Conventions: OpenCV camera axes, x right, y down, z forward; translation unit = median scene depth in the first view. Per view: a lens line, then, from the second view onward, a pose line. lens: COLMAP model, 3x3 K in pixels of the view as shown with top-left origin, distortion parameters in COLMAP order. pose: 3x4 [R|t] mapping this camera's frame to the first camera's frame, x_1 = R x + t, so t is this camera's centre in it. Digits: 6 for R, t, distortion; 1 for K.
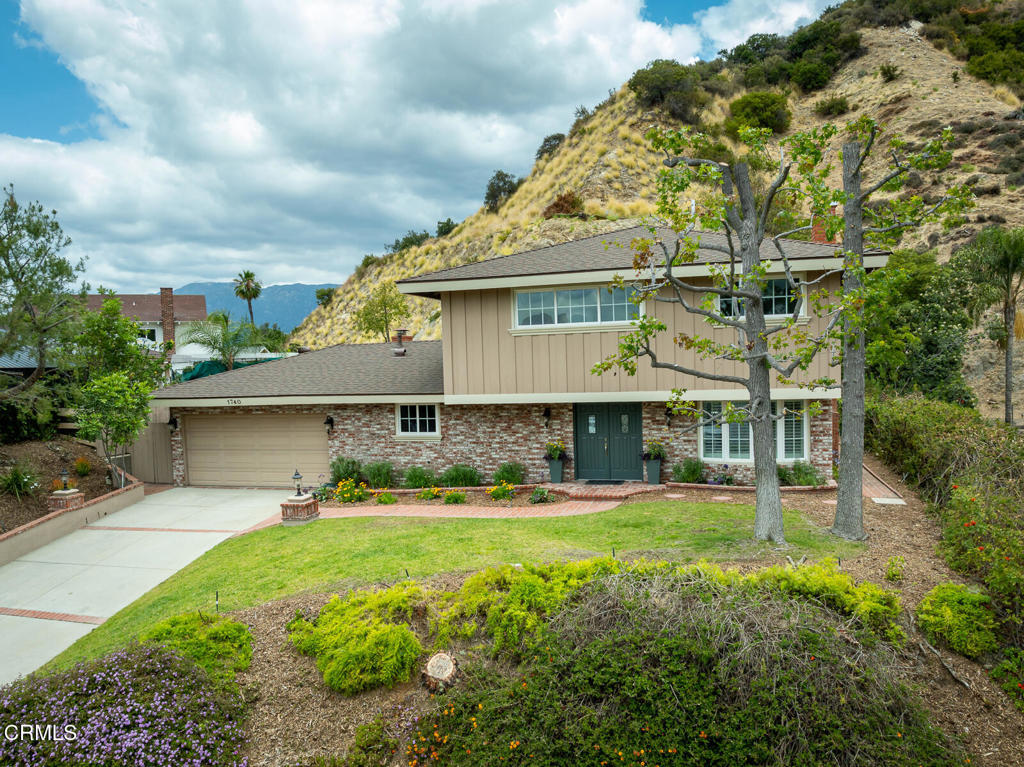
lens RADIAL K [[769.4, 0, 513.6], [0, 769.4, 410.4], [0, 0, 1]] dist [-0.038212, 0.008541]
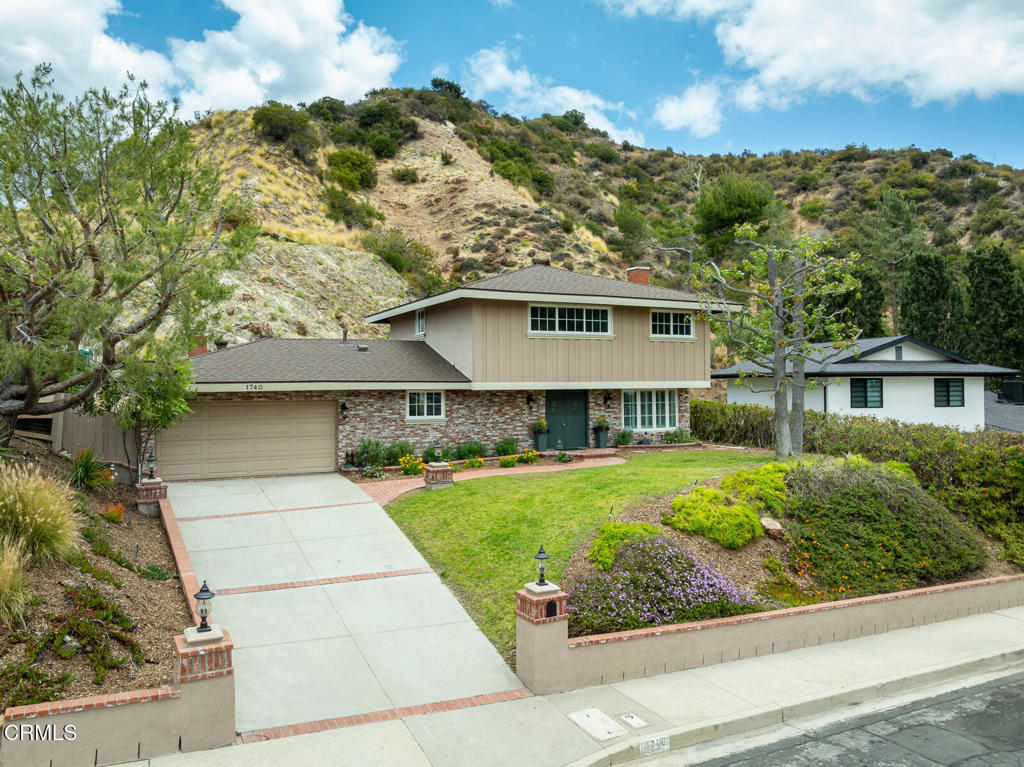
lens RADIAL K [[736.5, 0, 528.2], [0, 736.5, 381.9], [0, 0, 1]] dist [-0.037517, -0.004523]
pose [[0.739542, 0.027385, 0.672553, -0.278750], [0.024306, 0.997434, -0.067341, 0.020480], [-0.672672, 0.066149, 0.736978, 0.026549]]
